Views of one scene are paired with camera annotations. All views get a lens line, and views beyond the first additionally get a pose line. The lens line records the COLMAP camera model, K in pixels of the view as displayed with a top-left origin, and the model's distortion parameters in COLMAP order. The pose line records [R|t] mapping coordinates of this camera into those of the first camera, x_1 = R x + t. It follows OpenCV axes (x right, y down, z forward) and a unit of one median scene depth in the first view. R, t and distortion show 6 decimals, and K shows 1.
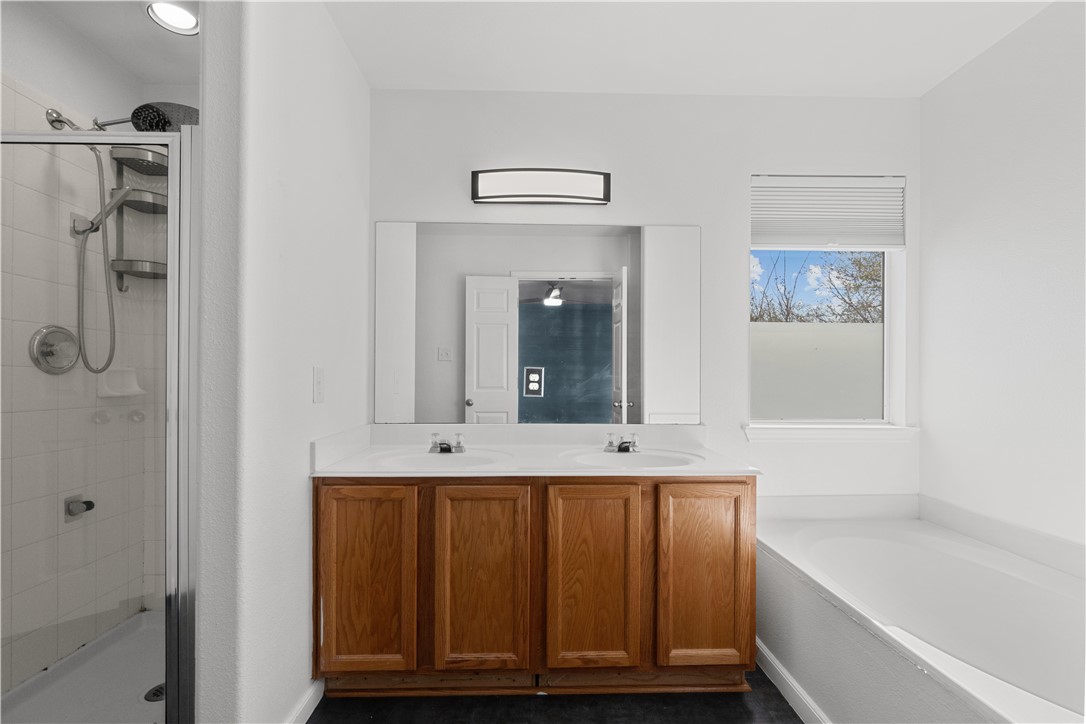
lens RADIAL K [[472.7, 0, 546.0], [0, 472.7, 372.0], [0, 0, 1]] dist [-0.002248, 0.000491]
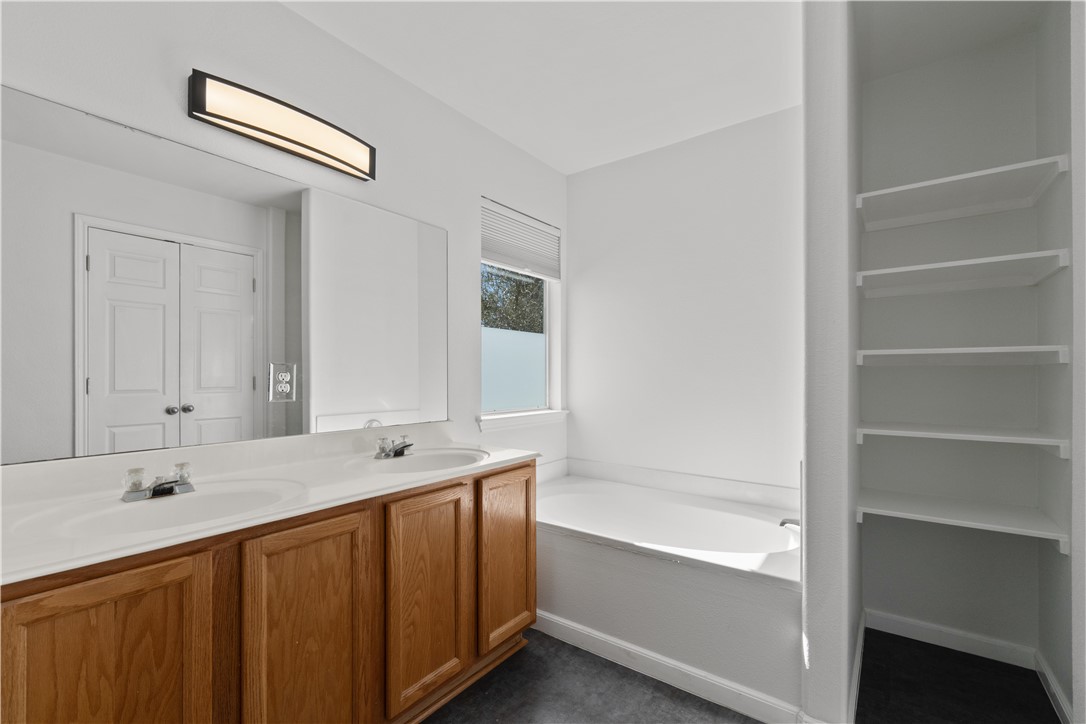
lens RADIAL K [[472.7, 0, 537.2], [0, 472.7, 368.0], [0, 0, 1]] dist [-0.002248, 0.000491]
pose [[0.619297, 0.007157, 0.785124, -0.498836], [-0.007389, 0.999967, -0.003287, -0.003856], [-0.785122, -0.003766, 0.619330, 0.267448]]
